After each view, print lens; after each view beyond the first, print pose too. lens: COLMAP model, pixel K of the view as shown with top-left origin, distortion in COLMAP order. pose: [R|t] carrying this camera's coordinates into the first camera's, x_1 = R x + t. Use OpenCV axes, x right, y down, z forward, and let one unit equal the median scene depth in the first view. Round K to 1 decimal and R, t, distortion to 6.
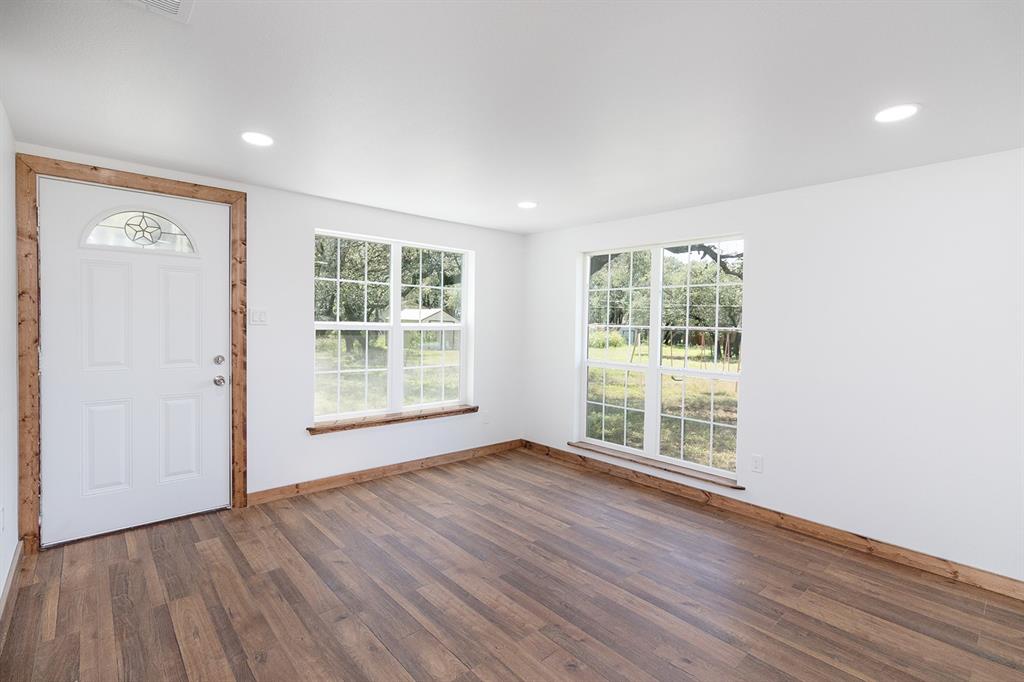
lens RADIAL K [[467.1, 0, 508.4], [0, 467.1, 330.1], [0, 0, 1]] dist [0.000305, -0.001166]
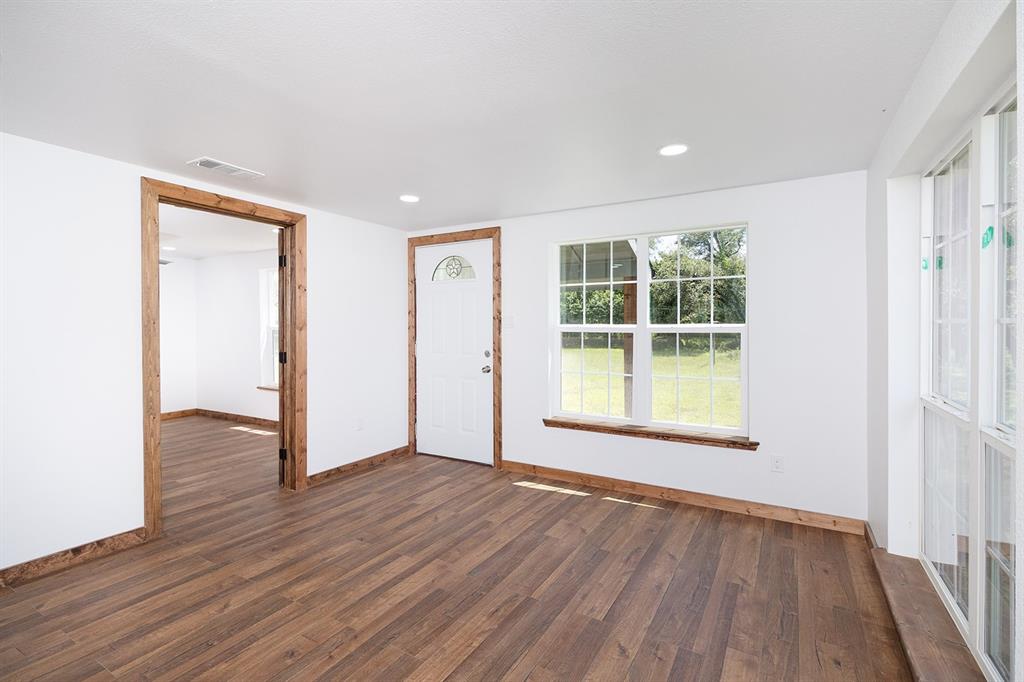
lens RADIAL K [[477.3, 0, 509.4], [0, 477.3, 337.5], [0, 0, 1]] dist [0.000440, -0.000254]
pose [[0.305967, 0.005614, -0.952026, 0.705399], [-0.004324, 0.999980, 0.004507, 0.009017], [0.952032, 0.002738, 0.305985, 0.626063]]
